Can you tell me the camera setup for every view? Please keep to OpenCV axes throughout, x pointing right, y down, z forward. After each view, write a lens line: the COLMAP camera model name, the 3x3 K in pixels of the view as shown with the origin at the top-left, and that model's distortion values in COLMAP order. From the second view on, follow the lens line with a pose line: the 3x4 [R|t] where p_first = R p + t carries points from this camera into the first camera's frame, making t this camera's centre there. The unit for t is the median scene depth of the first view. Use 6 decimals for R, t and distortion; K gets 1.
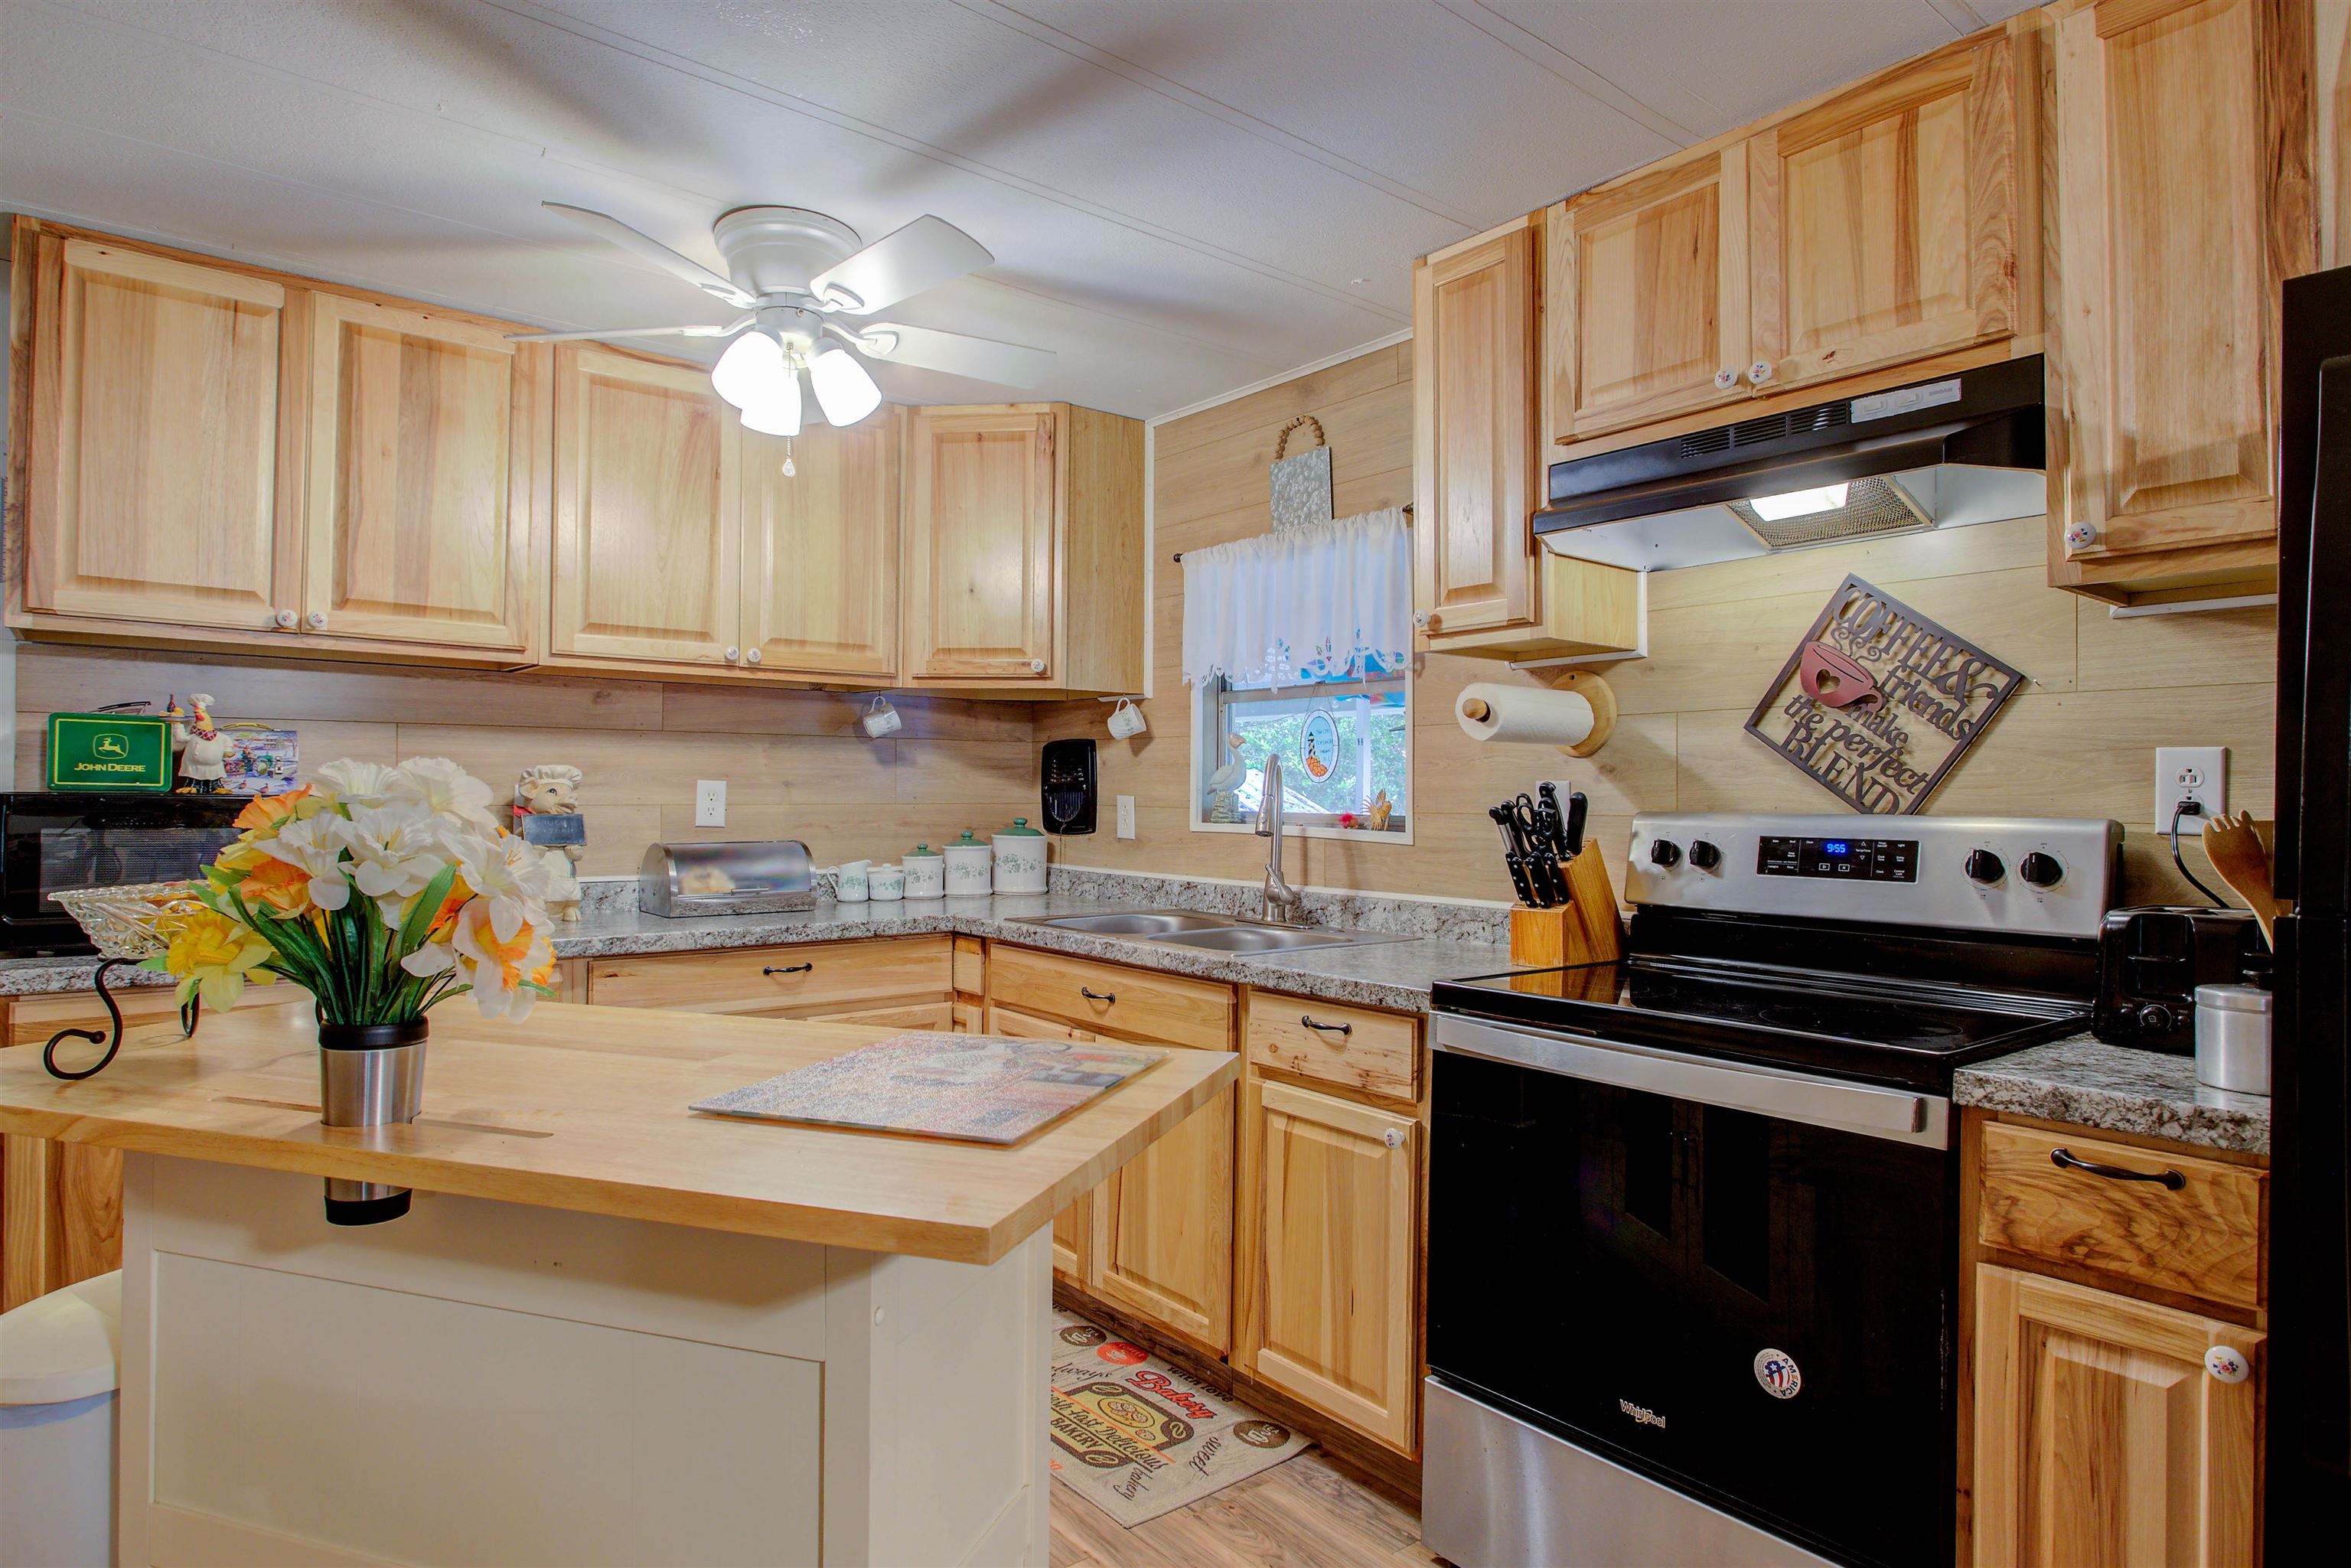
lens RADIAL K [[1244.8, 0, 1175.5], [0, 1244.8, 784.0], [0, 0, 1]] dist [-0.028860, 0.016071]
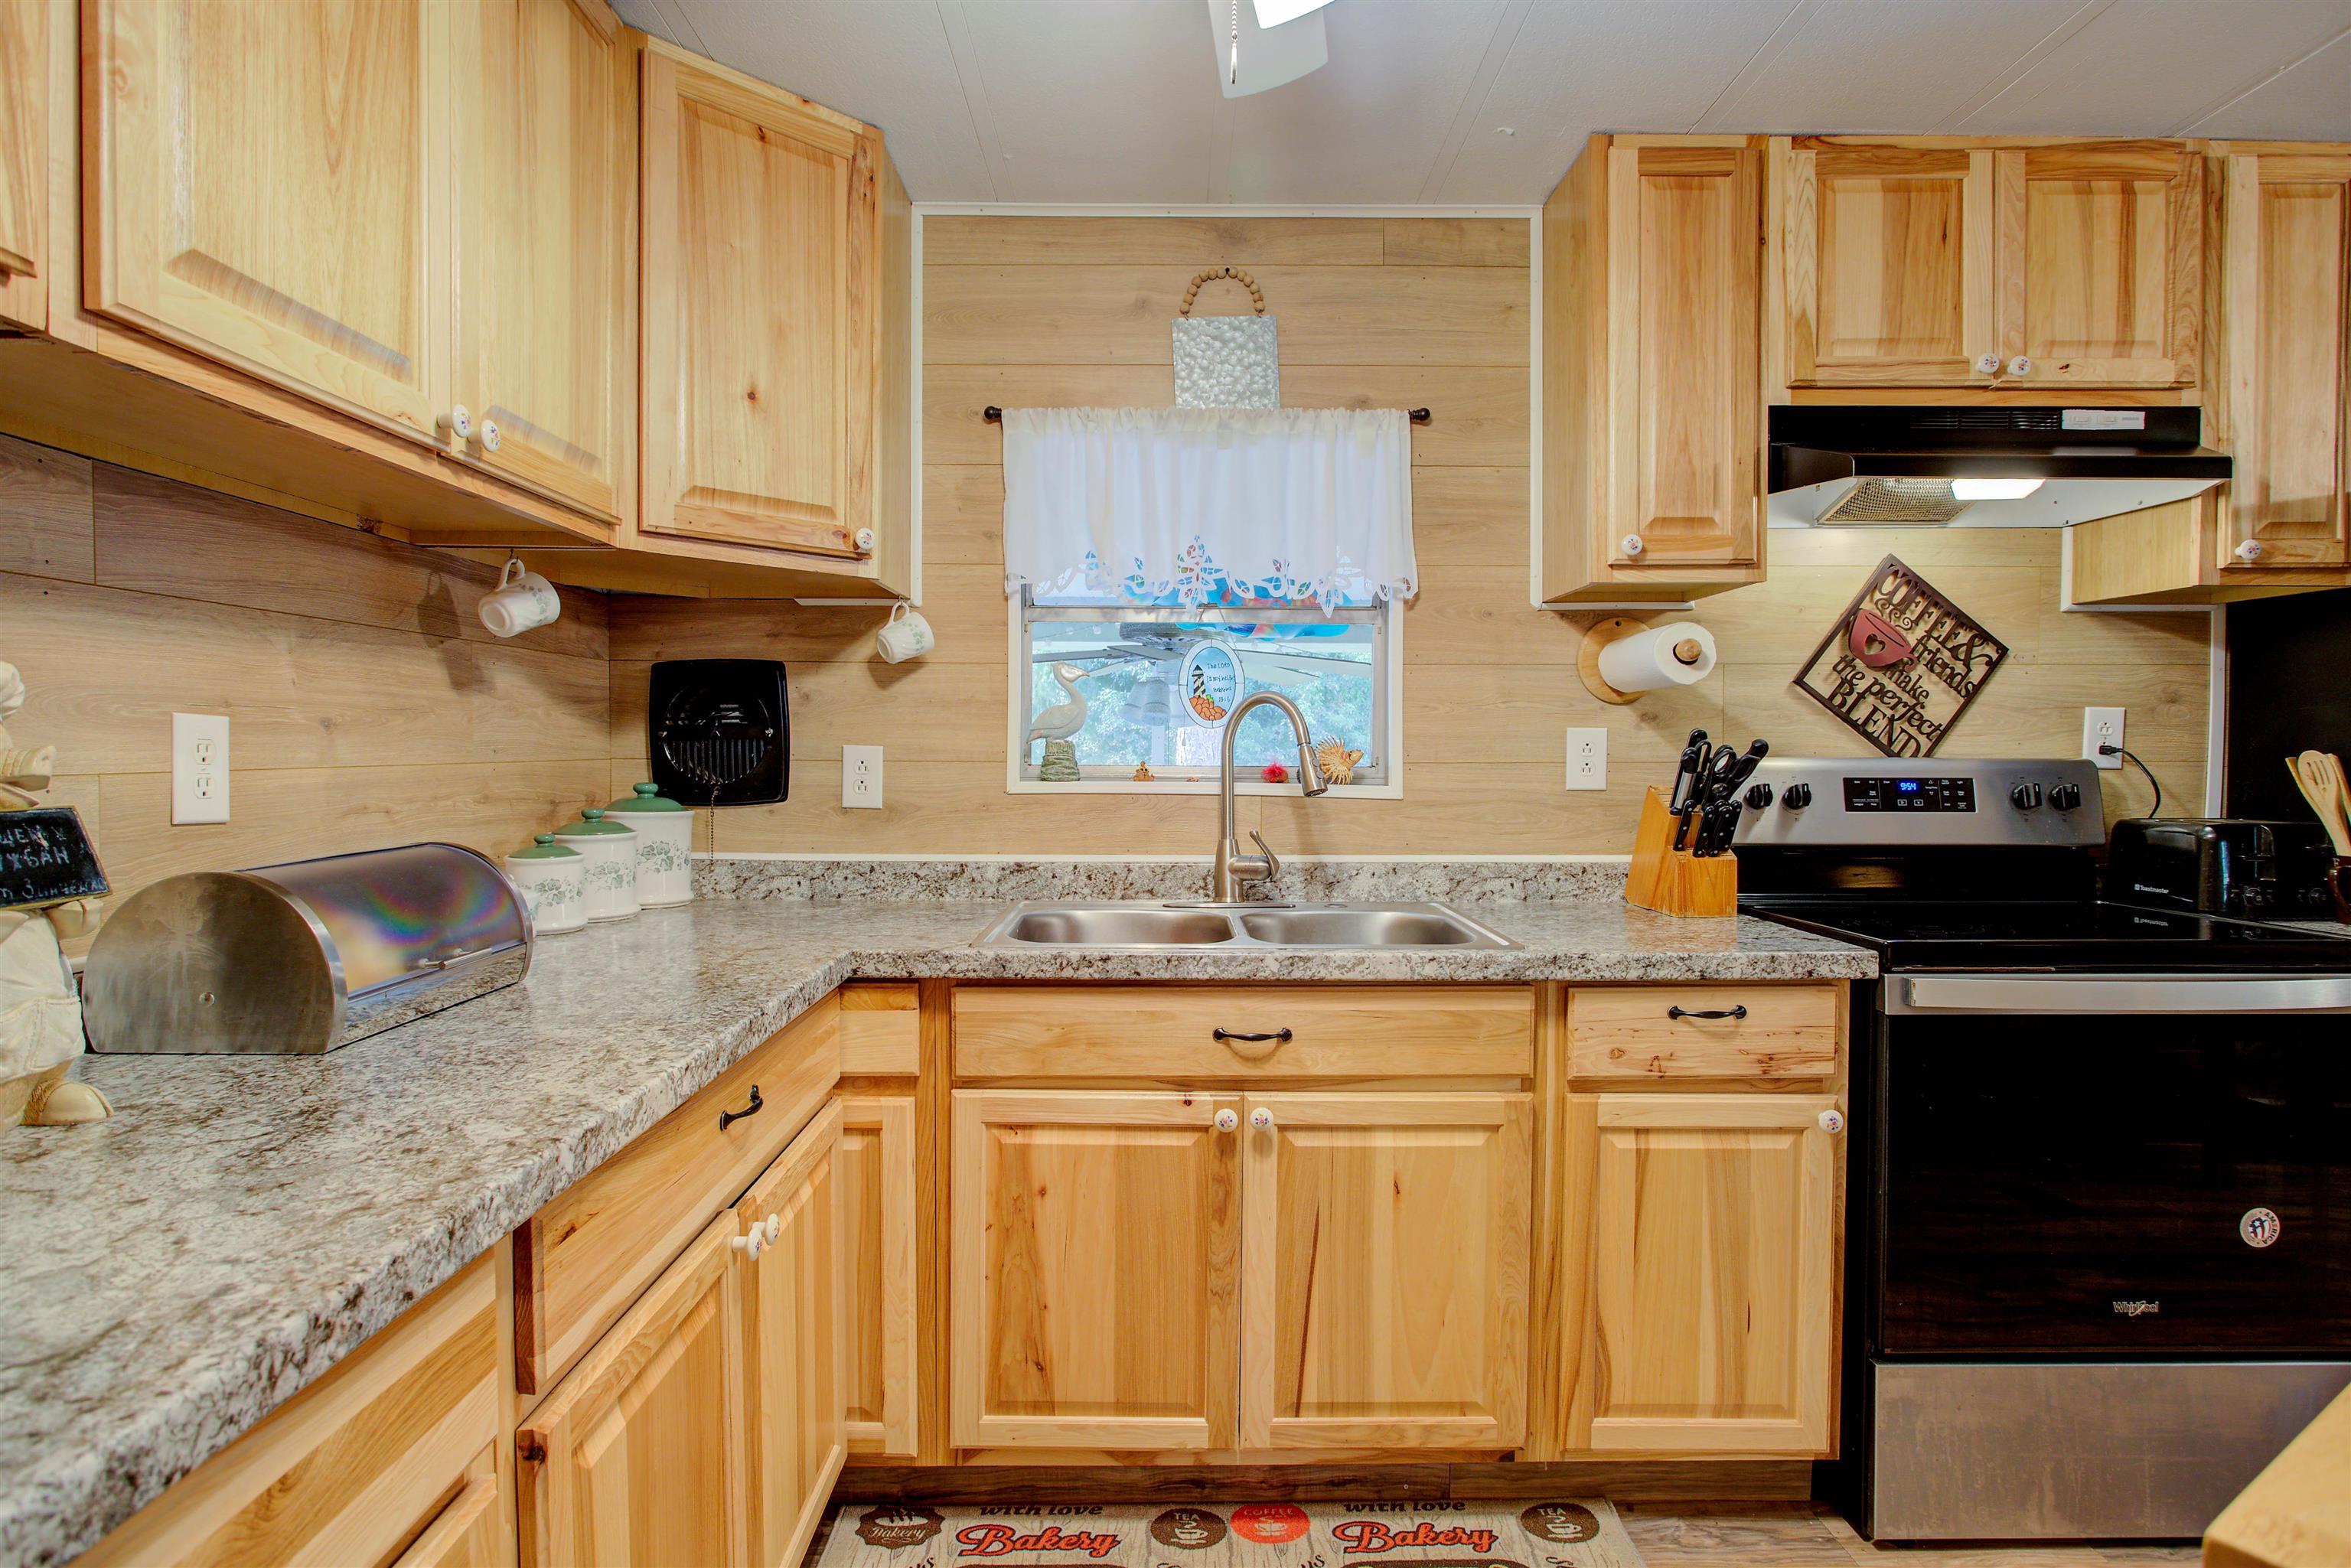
lens RADIAL K [[1177.1, 0, 1170.3], [0, 1177.1, 781.1], [0, 0, 1]] dist [-0.023785, 0.011423]
pose [[0.643333, -0.027662, 0.765087, -0.728212], [-0.003442, 0.999232, 0.039022, 0.005162], [-0.765579, -0.027737, 0.642744, 0.771117]]
